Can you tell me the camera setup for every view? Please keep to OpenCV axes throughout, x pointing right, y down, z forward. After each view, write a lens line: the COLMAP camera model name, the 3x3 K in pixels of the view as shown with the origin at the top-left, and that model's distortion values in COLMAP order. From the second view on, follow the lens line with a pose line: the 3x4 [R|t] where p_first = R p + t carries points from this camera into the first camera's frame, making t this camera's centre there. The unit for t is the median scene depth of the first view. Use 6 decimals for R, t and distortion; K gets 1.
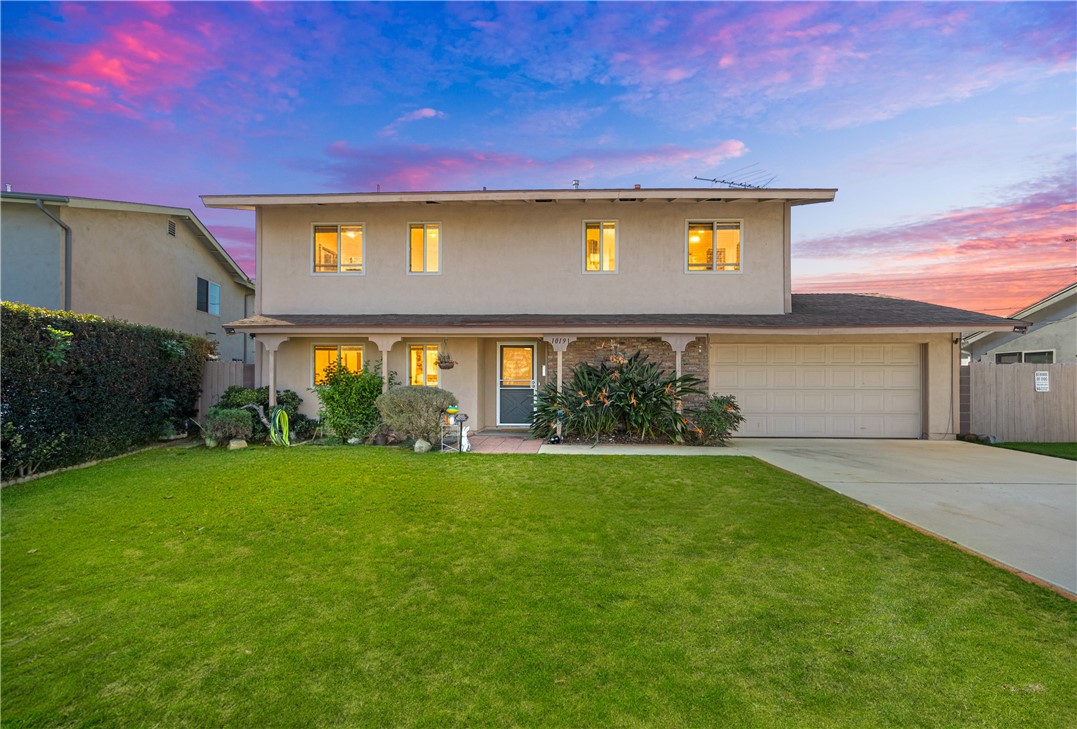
lens RADIAL K [[452.2, 0, 538.5], [0, 452.2, 364.5], [0, 0, 1]] dist [-0.002225, -0.000304]
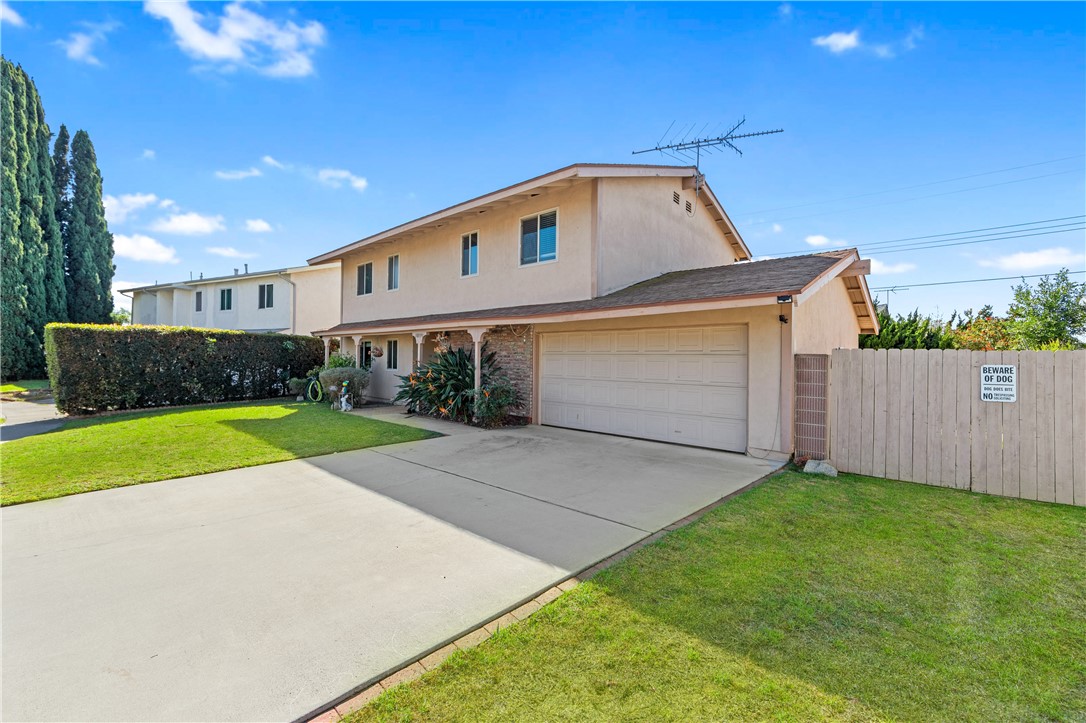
lens RADIAL K [[441.2, 0, 541.6], [0, 441.2, 352.3], [0, 0, 1]] dist [-0.000318, 0.000029]
pose [[0.769259, -0.002581, -0.638932, 1.041893], [0.001572, 0.999996, -0.002147, -0.000120], [0.638935, 0.000647, 0.769260, 0.230661]]
